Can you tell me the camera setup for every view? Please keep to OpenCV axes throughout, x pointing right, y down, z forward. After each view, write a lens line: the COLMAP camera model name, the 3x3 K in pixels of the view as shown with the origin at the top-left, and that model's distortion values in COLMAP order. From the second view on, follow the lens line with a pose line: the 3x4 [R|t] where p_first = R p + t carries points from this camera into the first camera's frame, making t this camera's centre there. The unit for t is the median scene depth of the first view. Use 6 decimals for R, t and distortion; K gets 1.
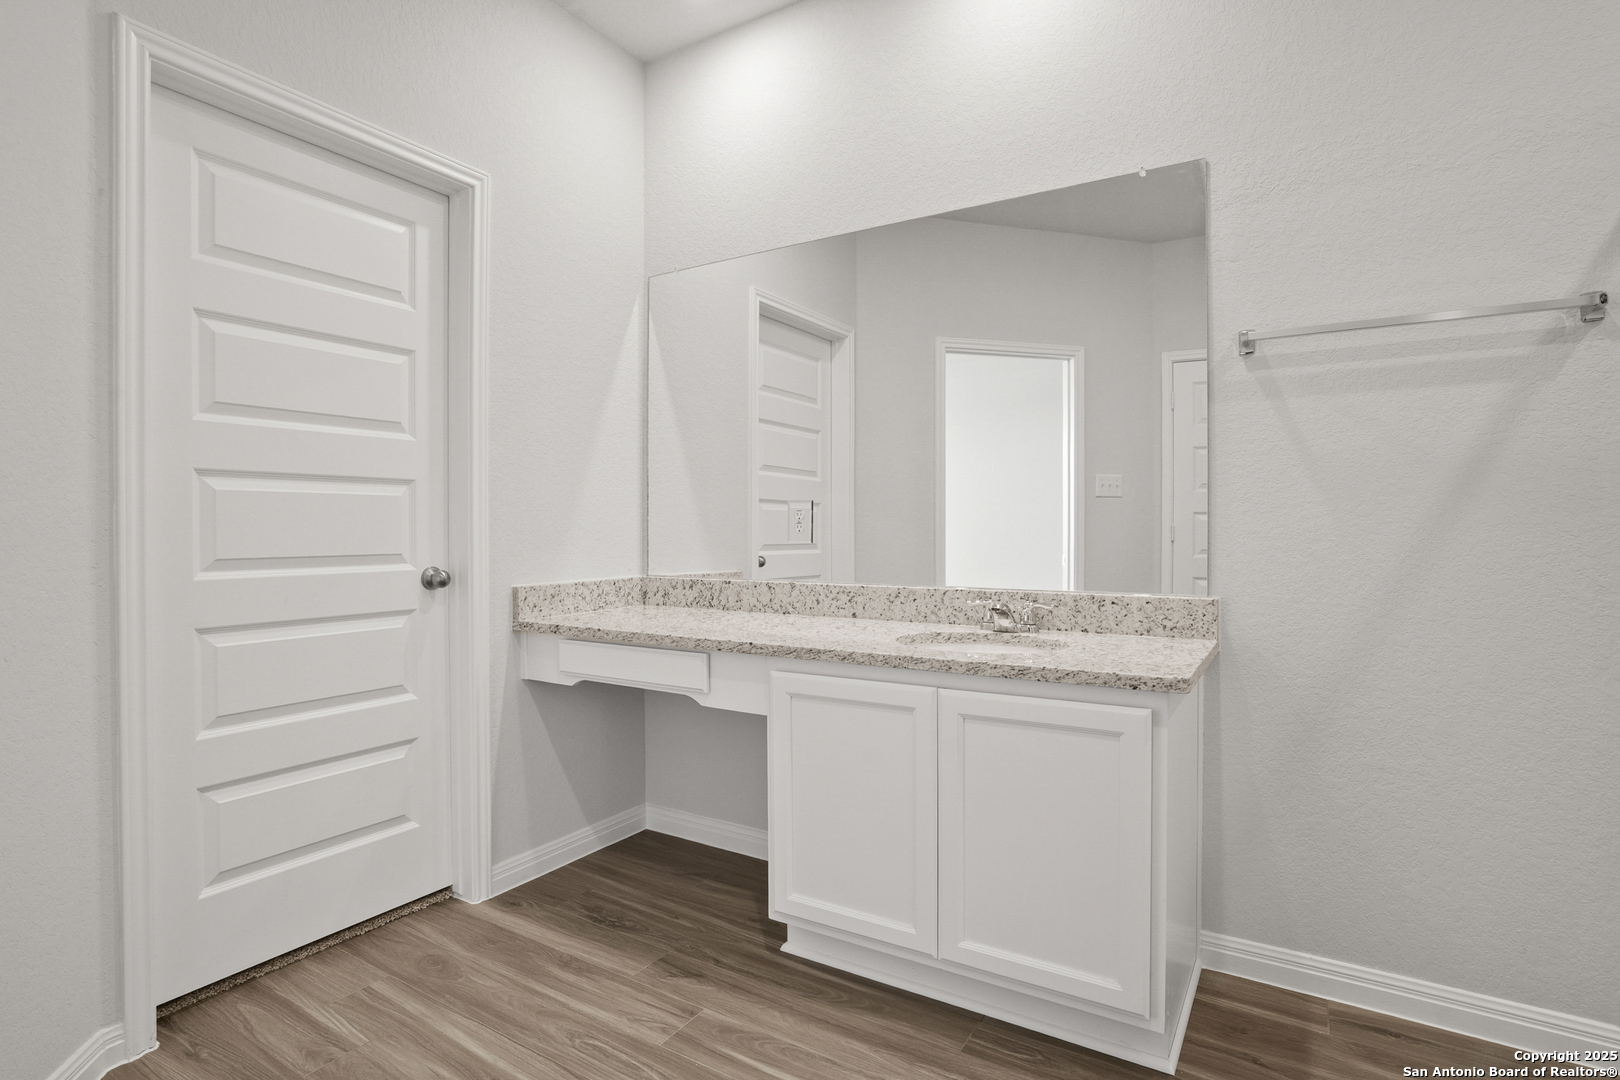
lens RADIAL K [[836.7, 0, 814.1], [0, 836.7, 541.1], [0, 0, 1]] dist [0.031473, -0.000919]
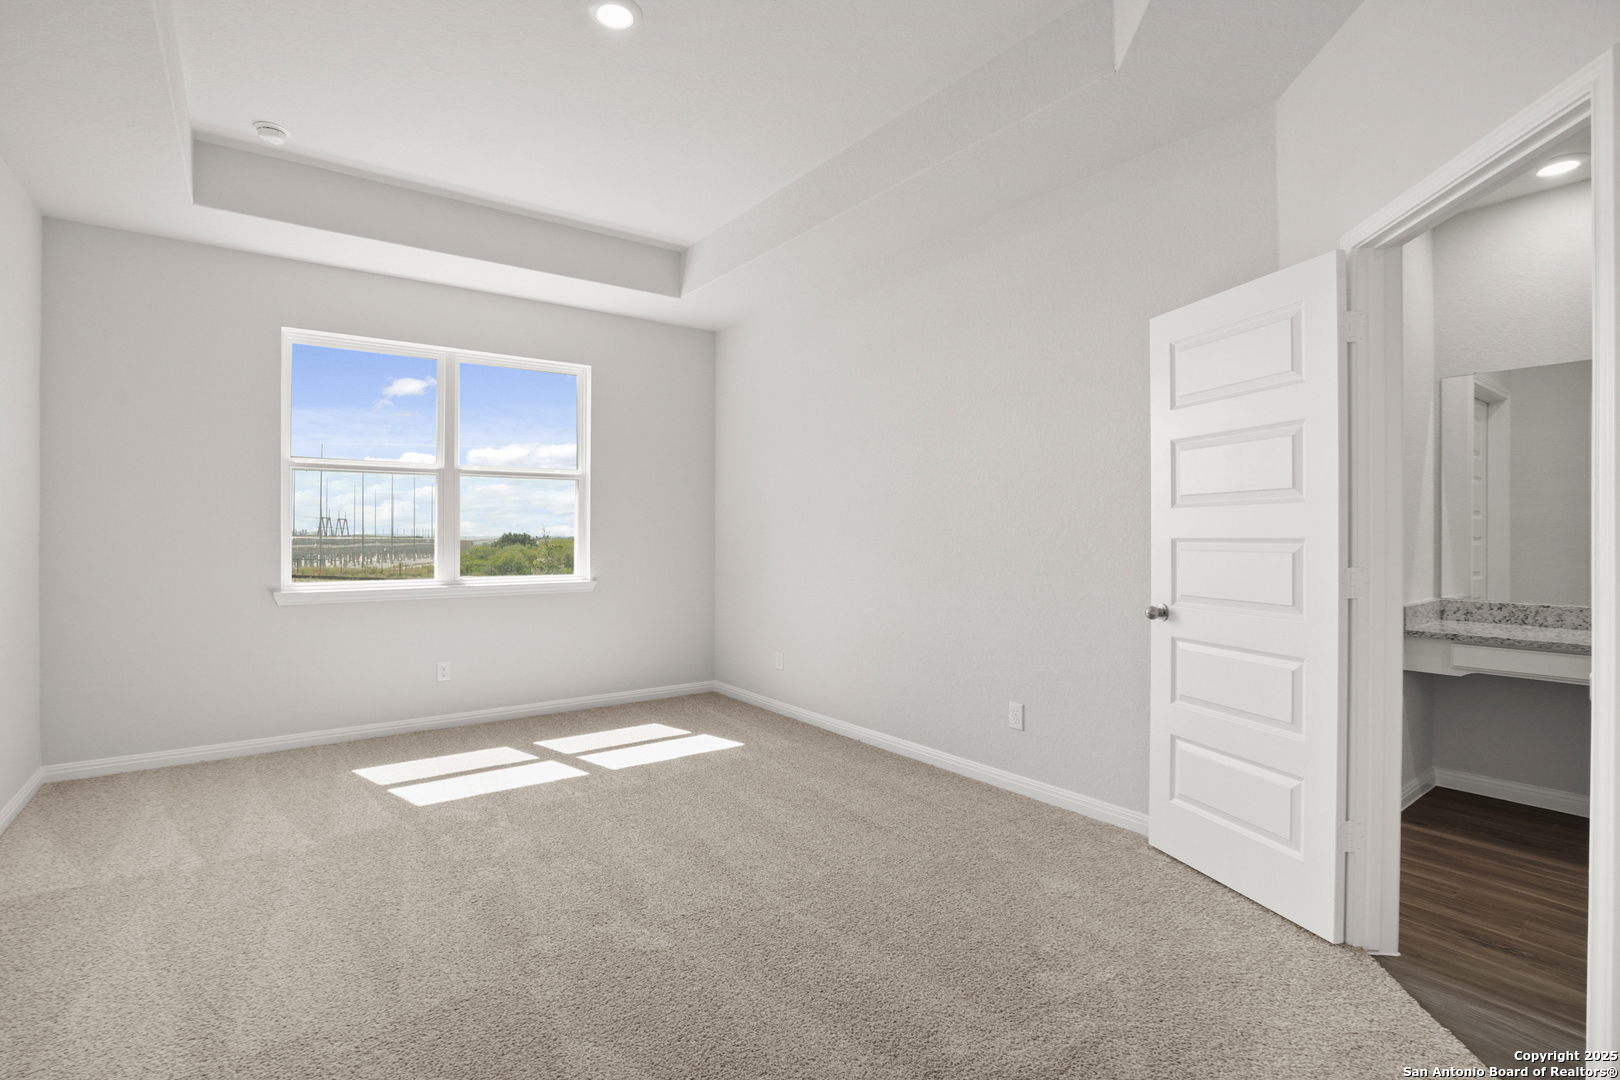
lens RADIAL K [[754.9, 0, 808.1], [0, 754.9, 542.1], [0, 0, 1]] dist [-0.052835, 0.015756]
pose [[0.936152, 0.006737, -0.351532, -0.781159], [-0.010030, 0.999921, -0.007546, -0.031688], [0.351454, 0.010590, 0.936145, -0.481889]]
